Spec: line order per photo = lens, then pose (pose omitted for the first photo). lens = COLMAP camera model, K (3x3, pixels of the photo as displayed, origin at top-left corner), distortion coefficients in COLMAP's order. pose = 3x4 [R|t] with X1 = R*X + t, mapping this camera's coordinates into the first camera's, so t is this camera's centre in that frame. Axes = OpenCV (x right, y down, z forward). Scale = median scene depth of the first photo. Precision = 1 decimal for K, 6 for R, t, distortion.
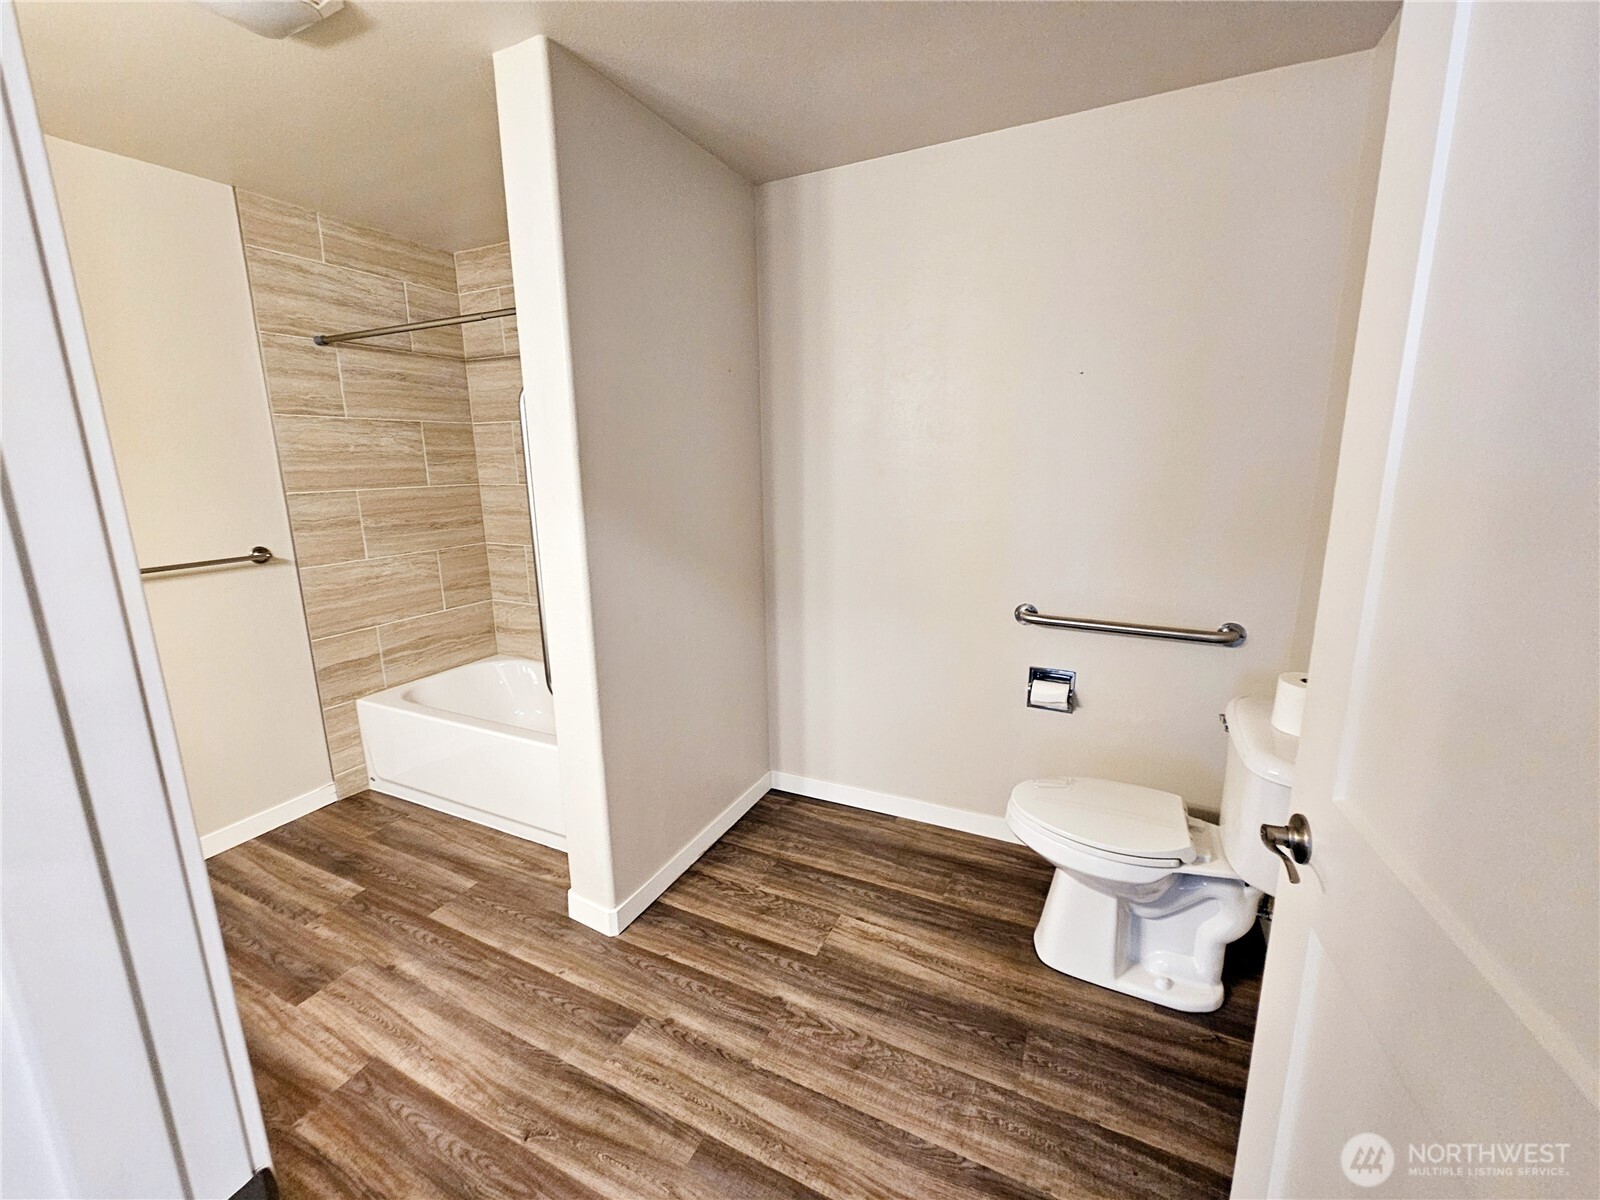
lens RADIAL K [[654.3, 0, 802.9], [0, 654.3, 590.4], [0, 0, 1]] dist [-0.002054, 0.000287]
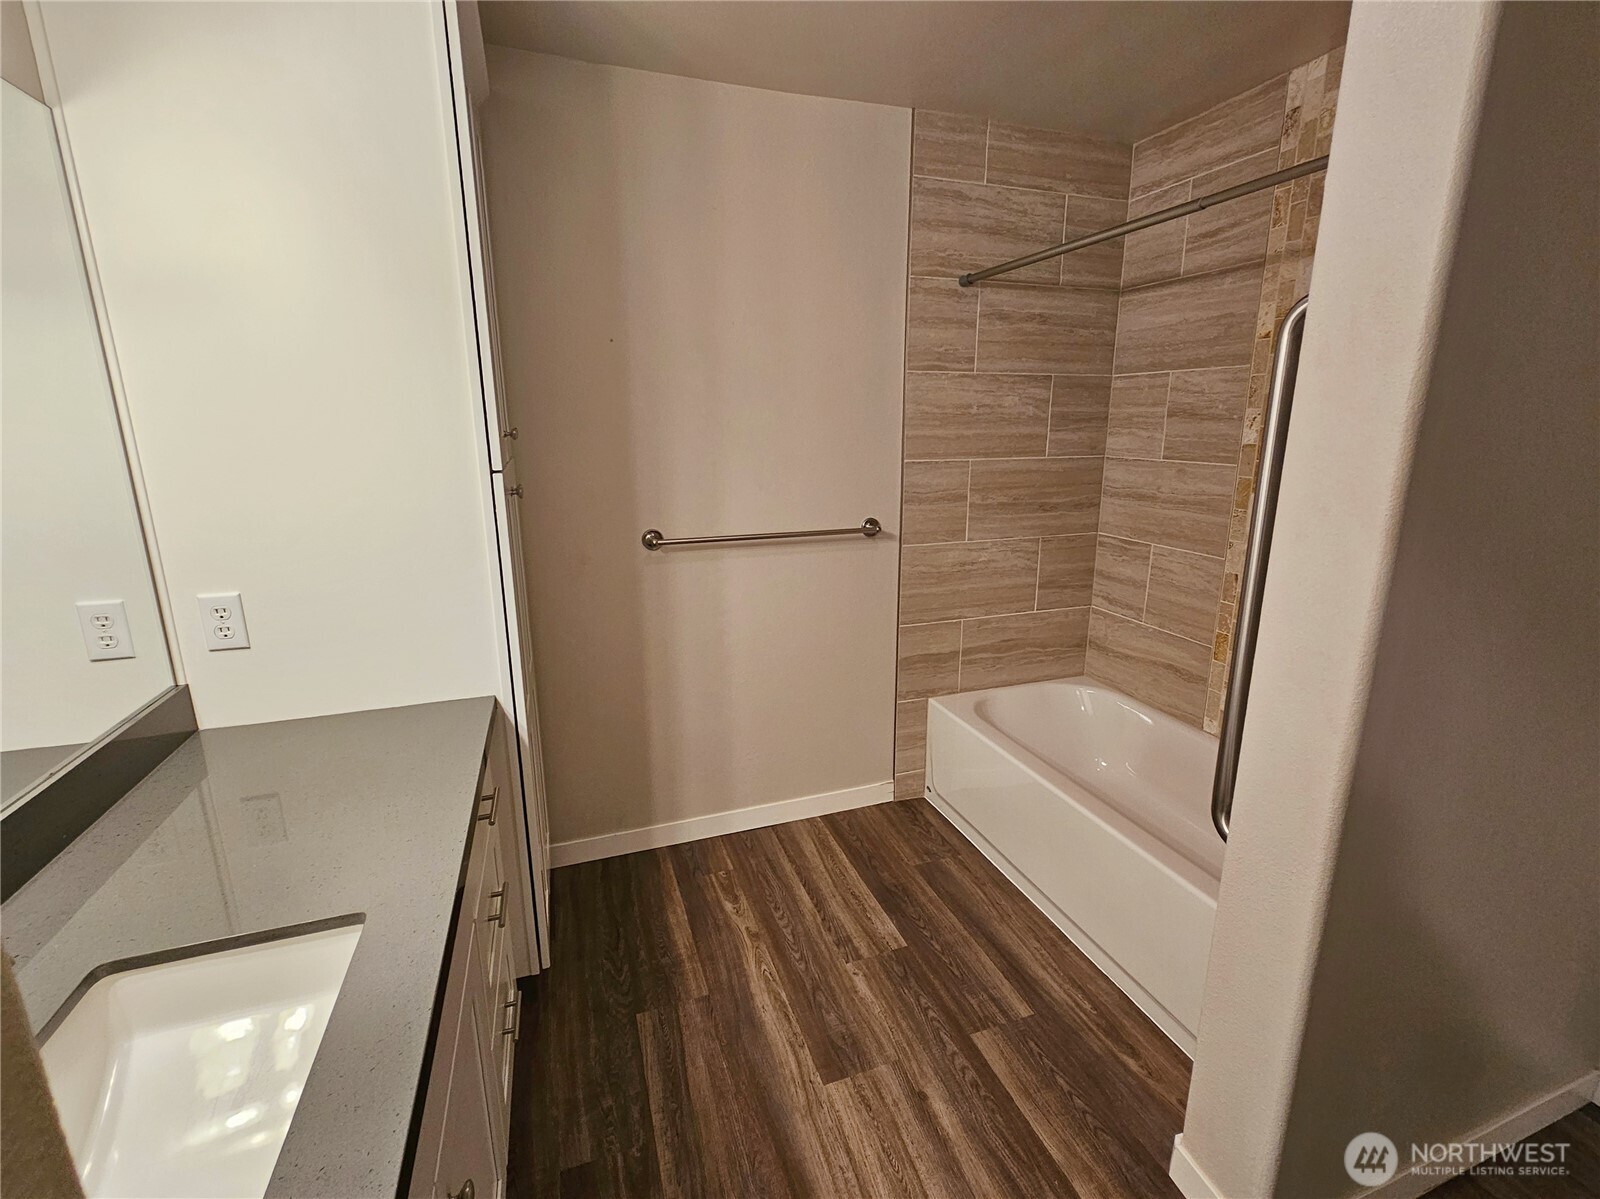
lens RADIAL K [[683.4, 0, 803.7], [0, 683.4, 586.8], [0, 0, 1]] dist [-0.002822, -0.000347]
pose [[0.707928, 0.176973, -0.683753, -0.201808], [-0.145836, 0.983863, 0.103657, -0.051603], [0.691064, 0.026334, 0.722314, 0.217269]]
